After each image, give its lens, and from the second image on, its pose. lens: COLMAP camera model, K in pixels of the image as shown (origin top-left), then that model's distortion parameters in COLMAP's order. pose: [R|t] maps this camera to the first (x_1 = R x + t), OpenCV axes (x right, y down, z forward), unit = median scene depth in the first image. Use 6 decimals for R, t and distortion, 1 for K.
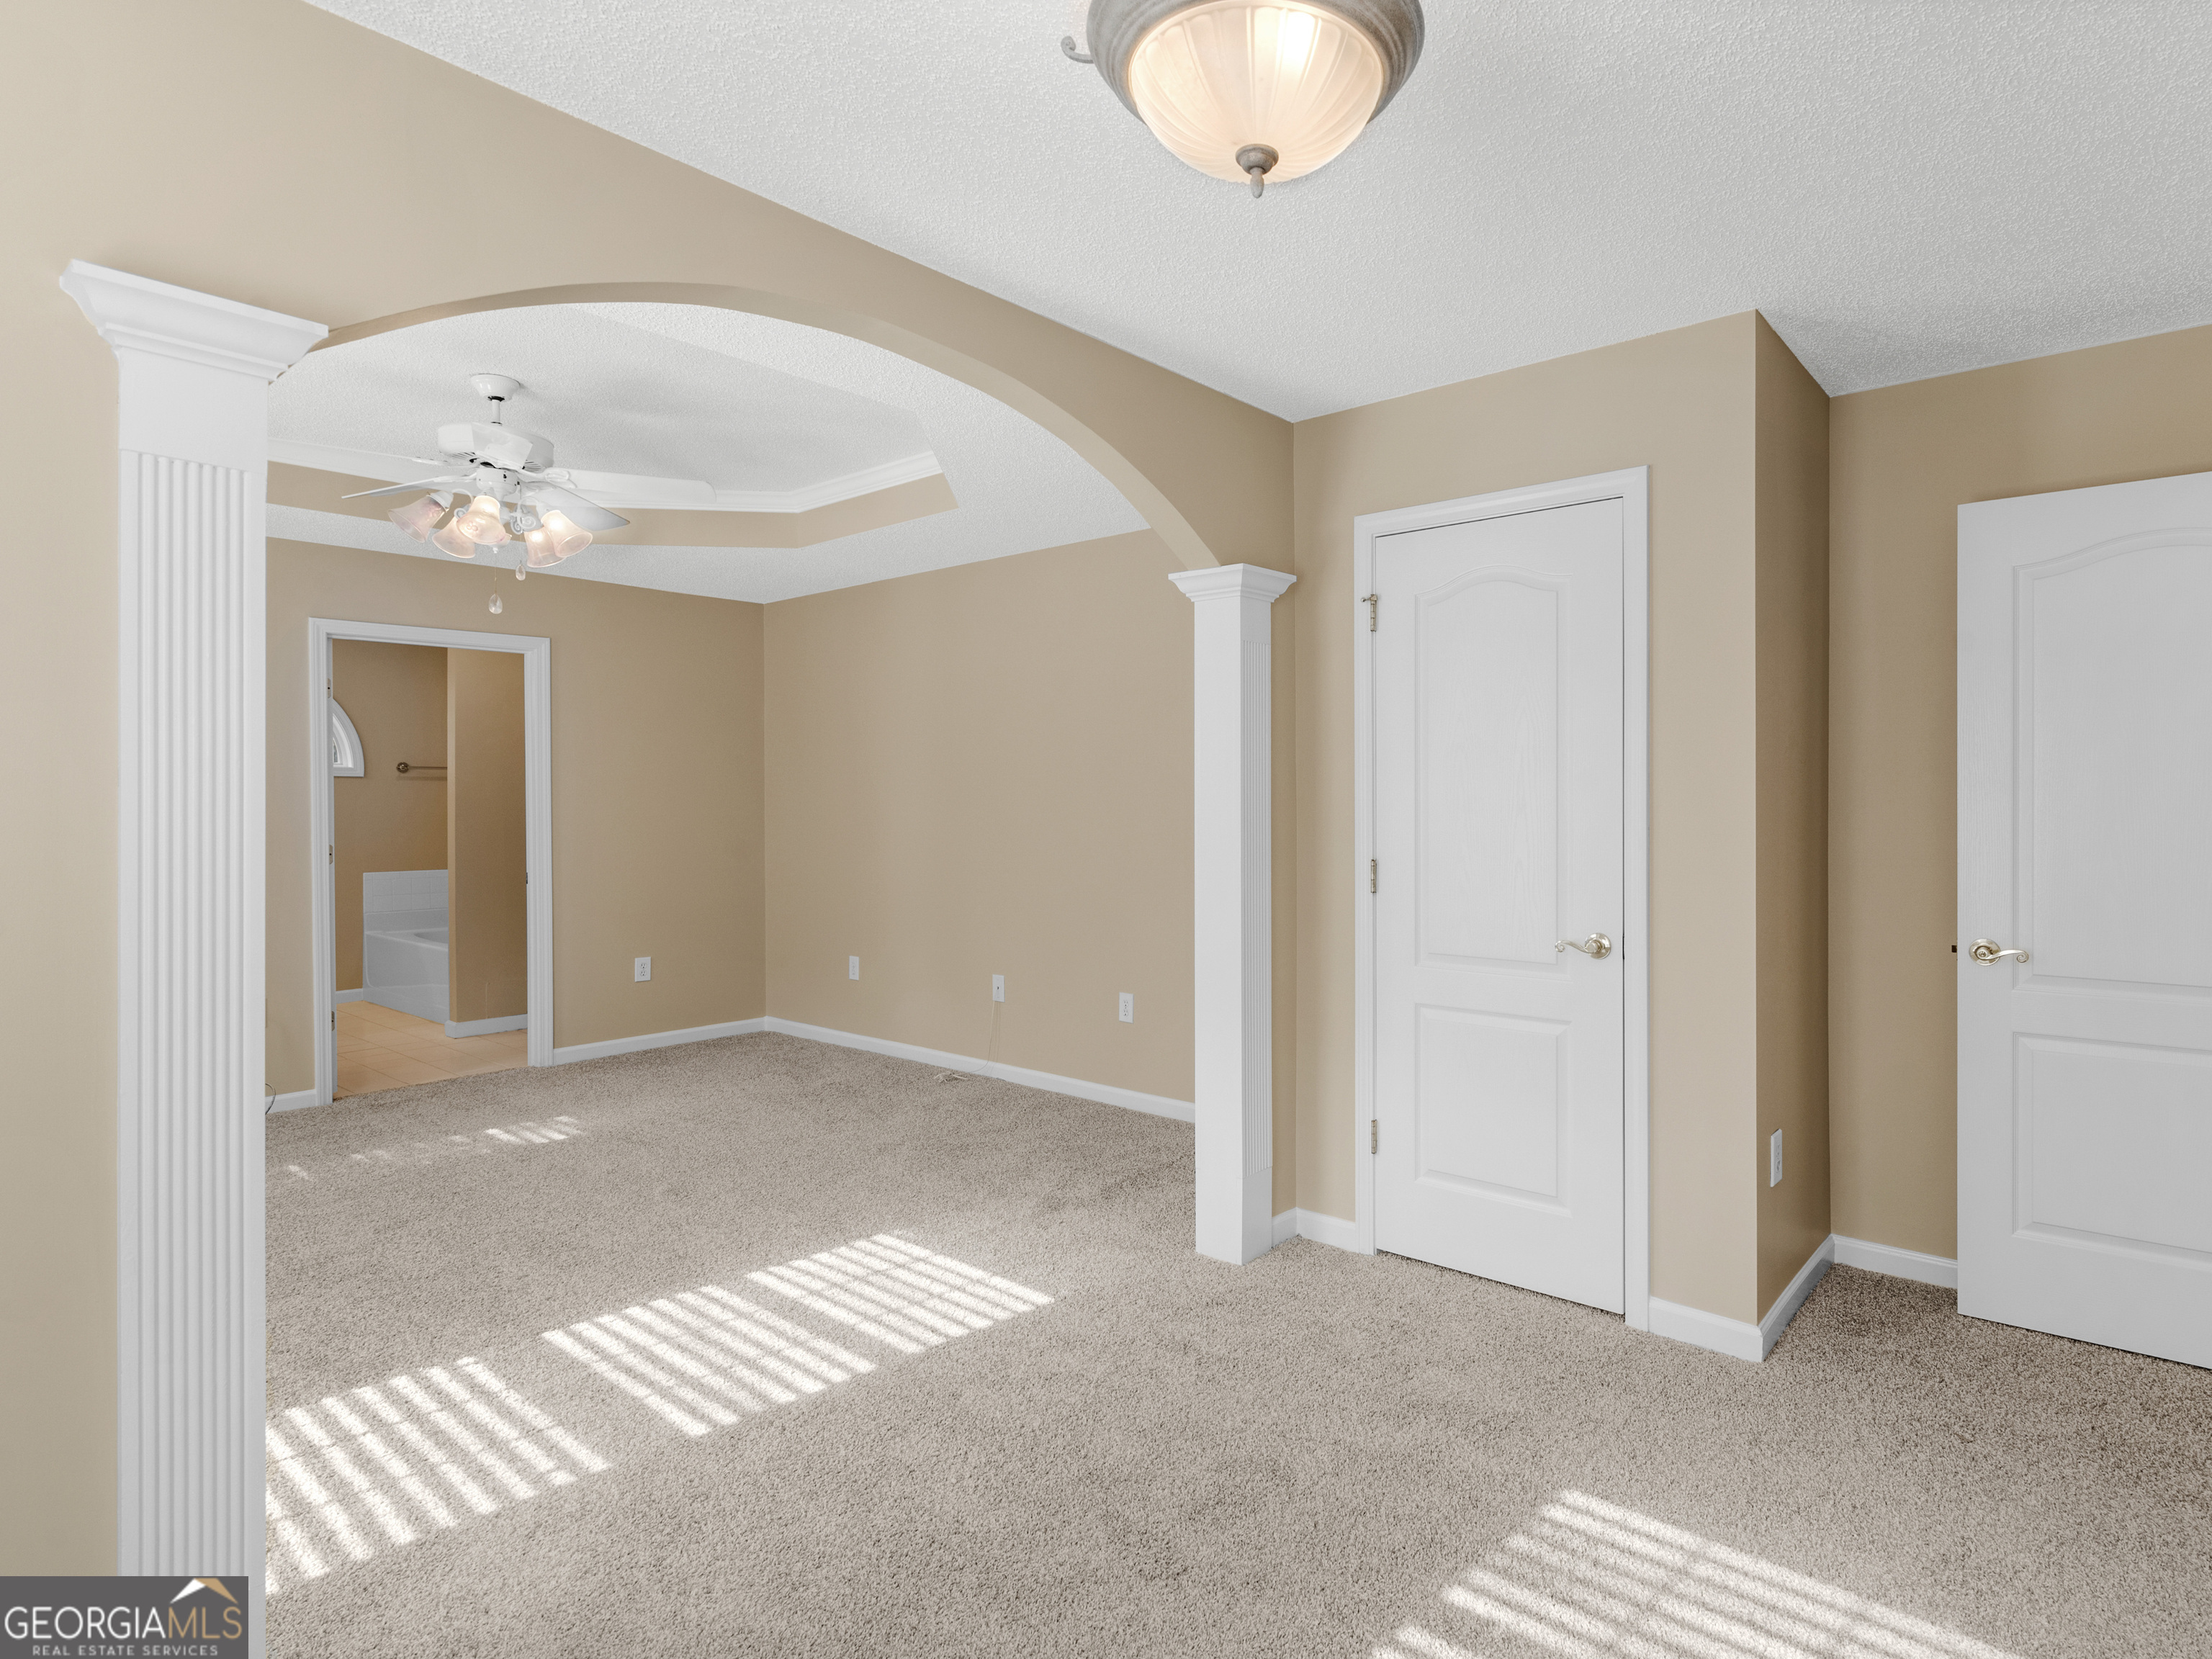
lens RADIAL K [[1162.9, 0, 1165.8], [0, 1162.9, 803.1], [0, 0, 1]] dist [0.004994, 0.000409]
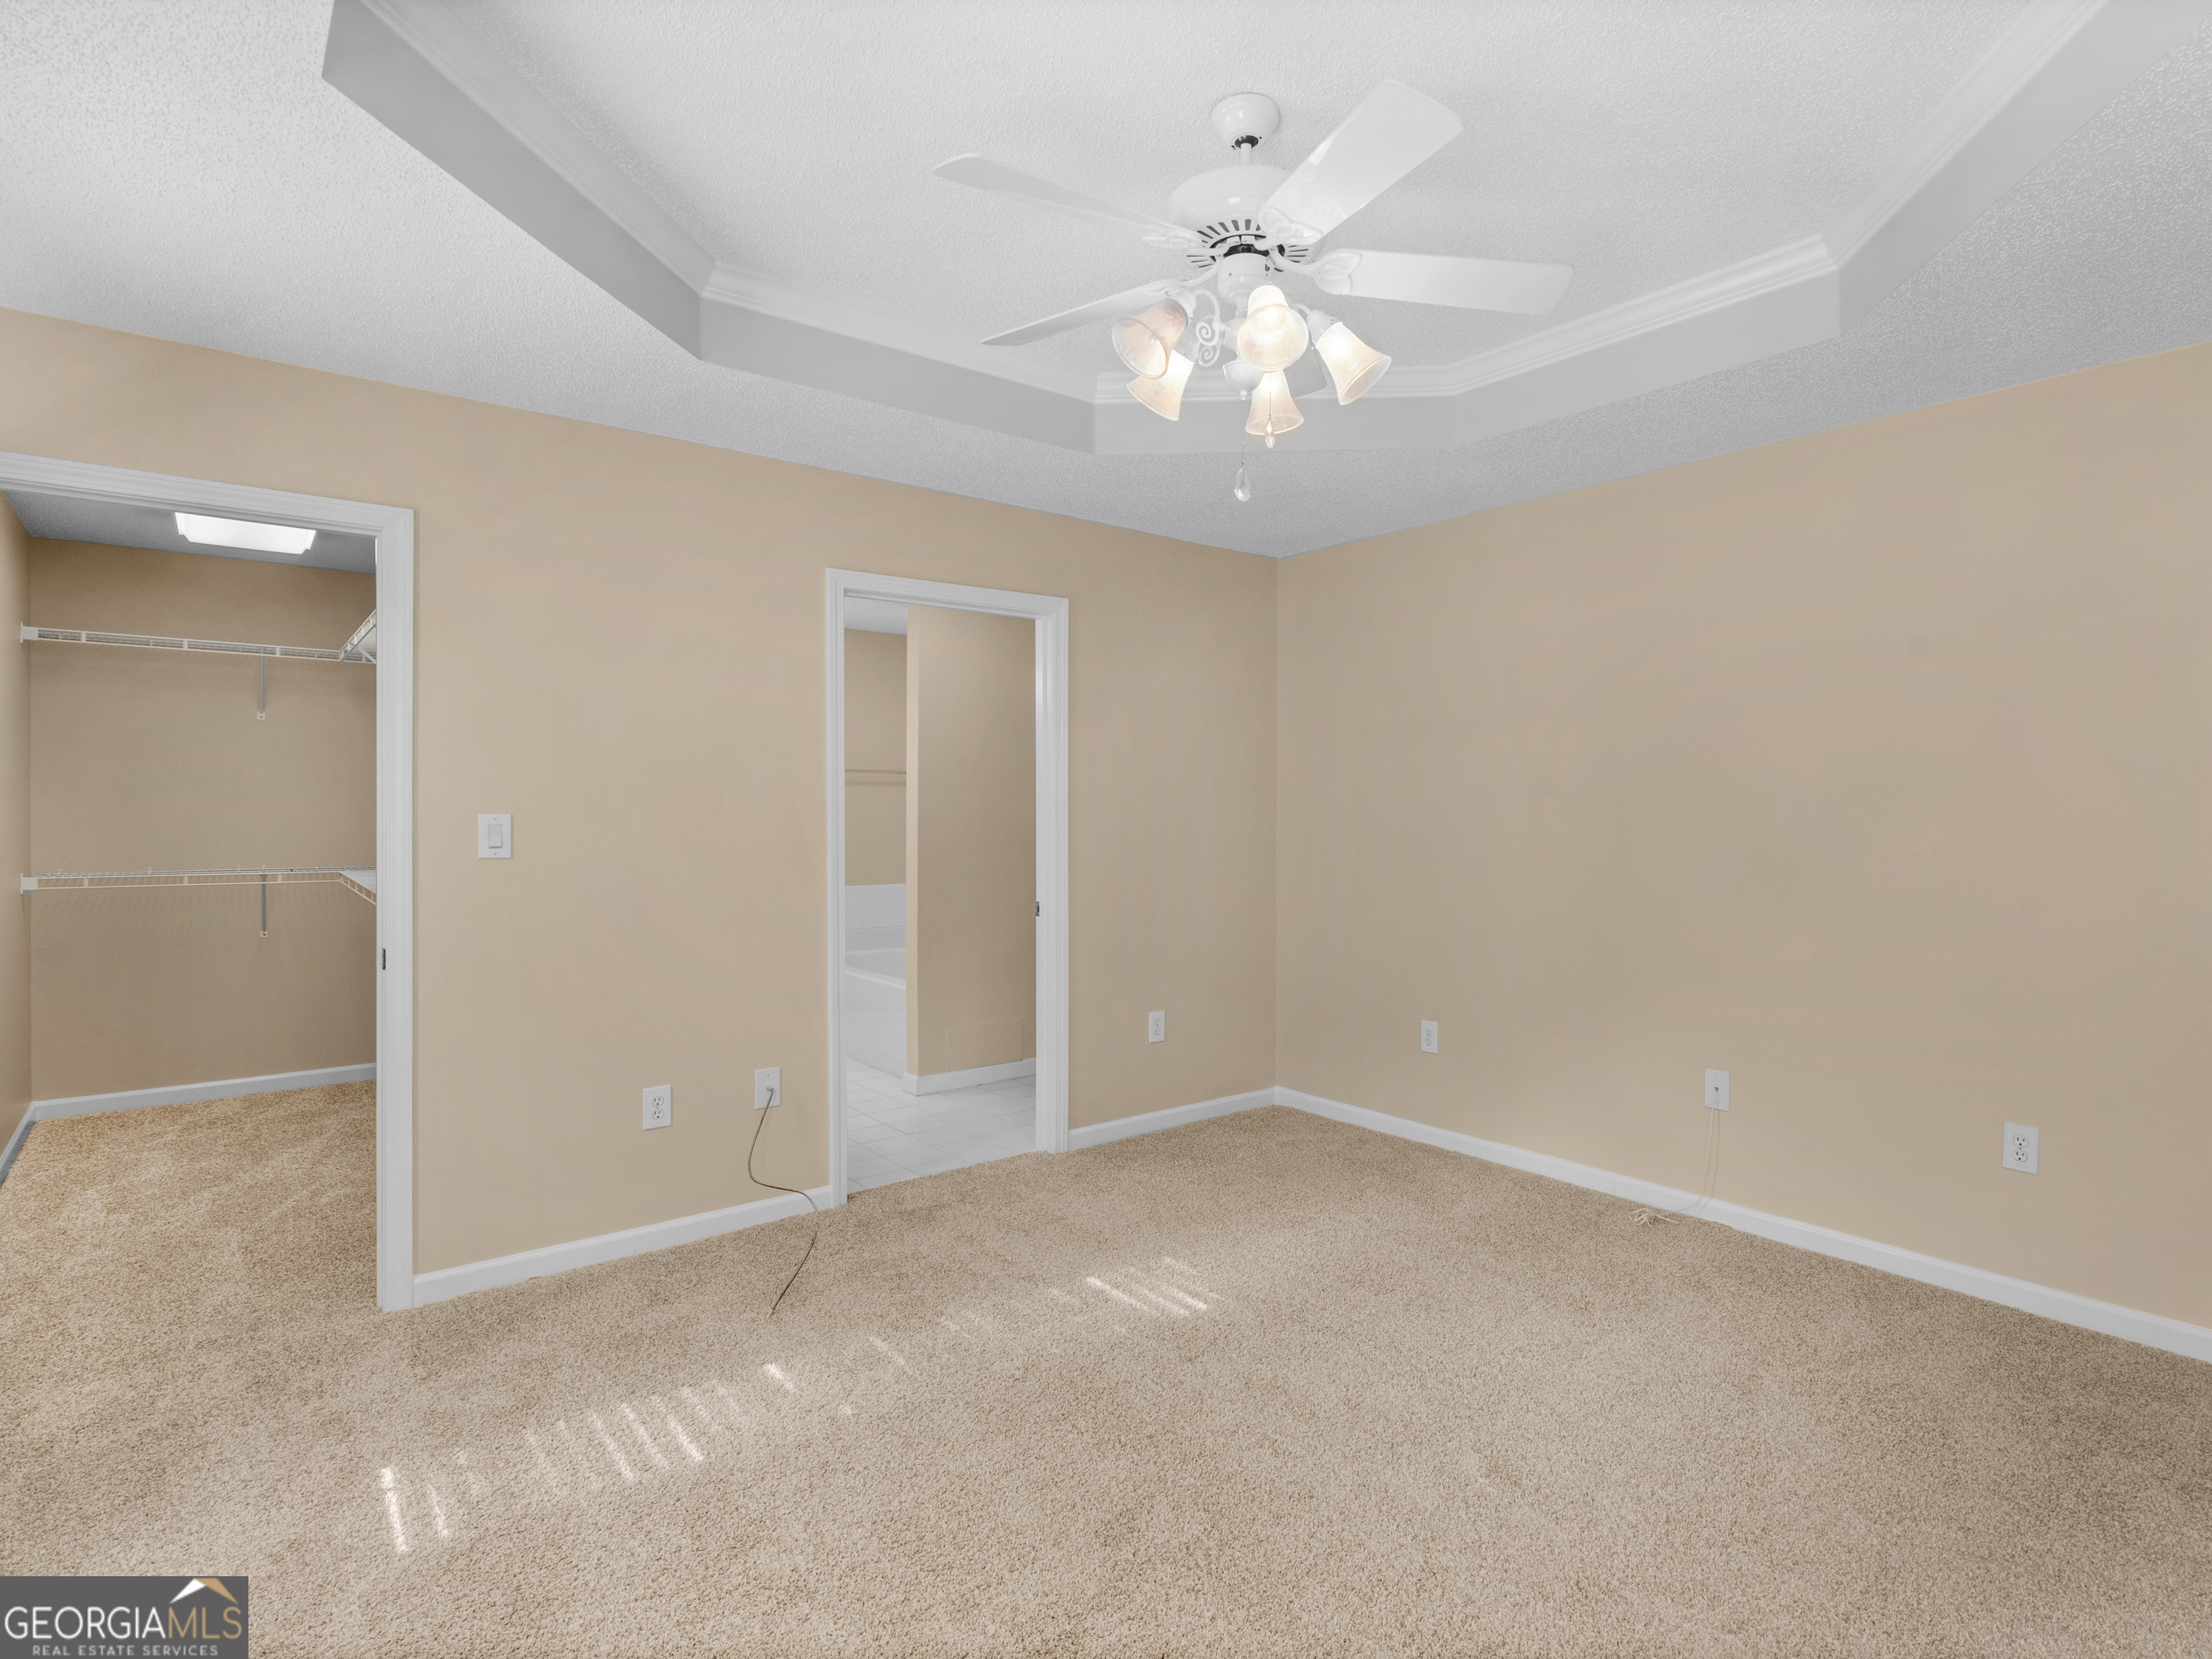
lens RADIAL K [[1191.3, 0, 1171.0], [0, 1191.3, 818.0], [0, 0, 1]] dist [0.019488, 0.000897]
pose [[0.979141, 0.009046, -0.202982, -0.300771], [-0.008188, 0.999954, 0.005067, -0.000449], [0.203019, -0.003299, 0.979169, 0.238795]]
